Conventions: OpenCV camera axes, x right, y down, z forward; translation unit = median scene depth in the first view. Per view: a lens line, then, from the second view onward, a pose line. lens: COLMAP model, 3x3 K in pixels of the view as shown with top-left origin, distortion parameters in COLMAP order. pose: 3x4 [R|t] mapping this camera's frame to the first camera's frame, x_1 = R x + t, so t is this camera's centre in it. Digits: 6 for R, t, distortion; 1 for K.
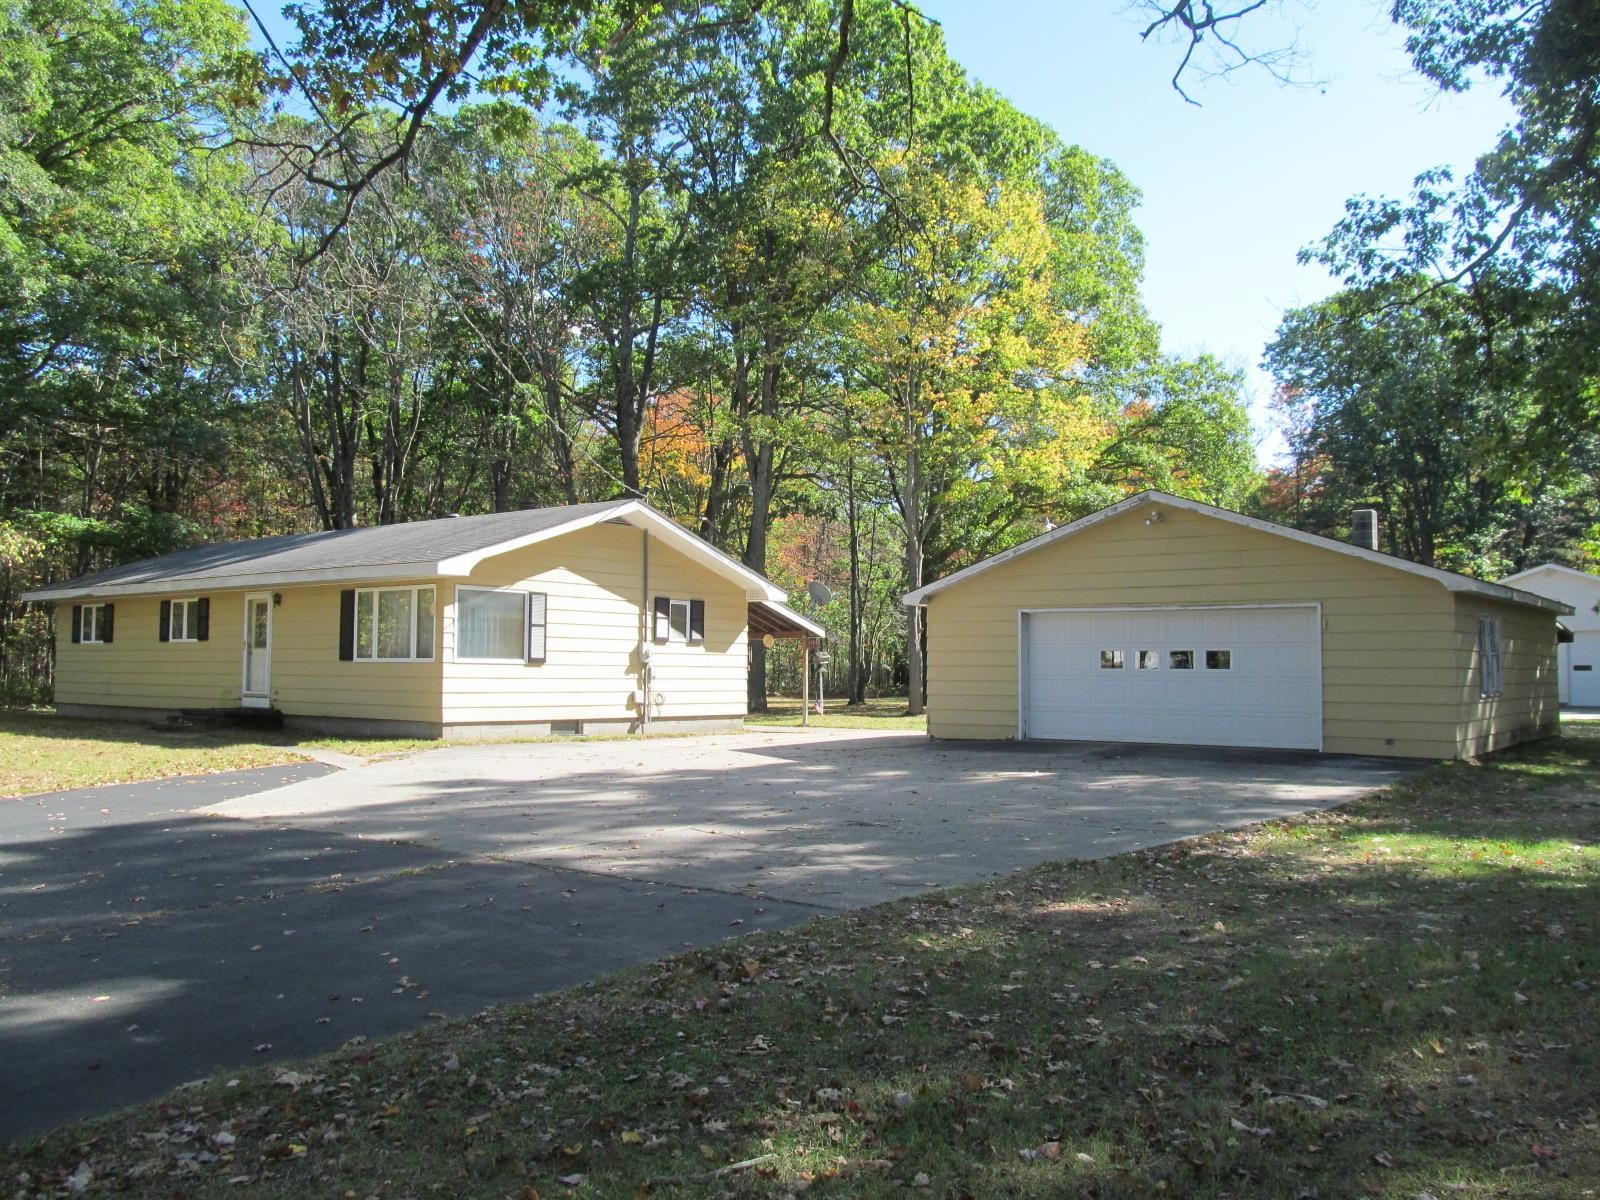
lens RADIAL K [[1335.8, 0, 800.0], [0, 1335.8, 600.0], [0, 0, 1]] dist [-0.055048, 0.005160]
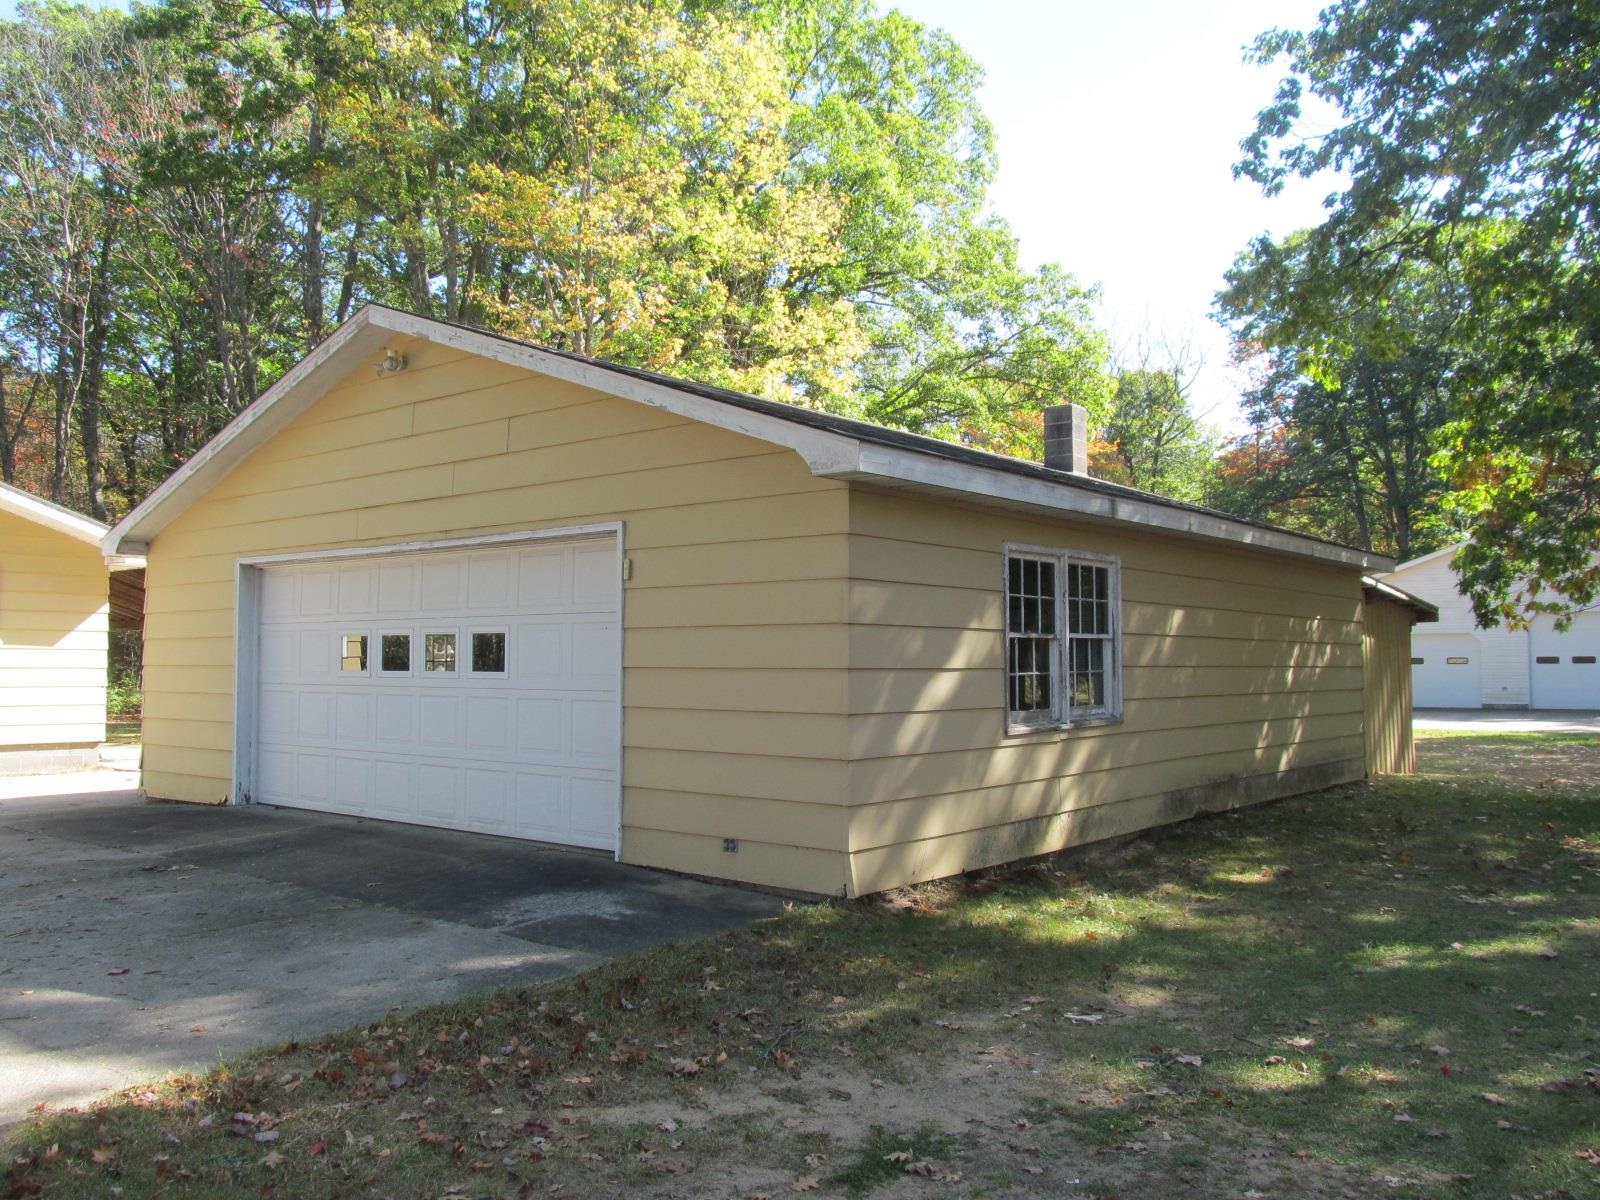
lens RADIAL K [[1335.8, 0, 800.0], [0, 1335.8, 600.0], [0, 0, 1]] dist [-0.055048, 0.005160]
pose [[0.999629, -0.008389, -0.025922, 0.164877], [0.008450, 0.999962, 0.002247, 0.009885], [0.025902, -0.002466, 0.999661, 0.198146]]
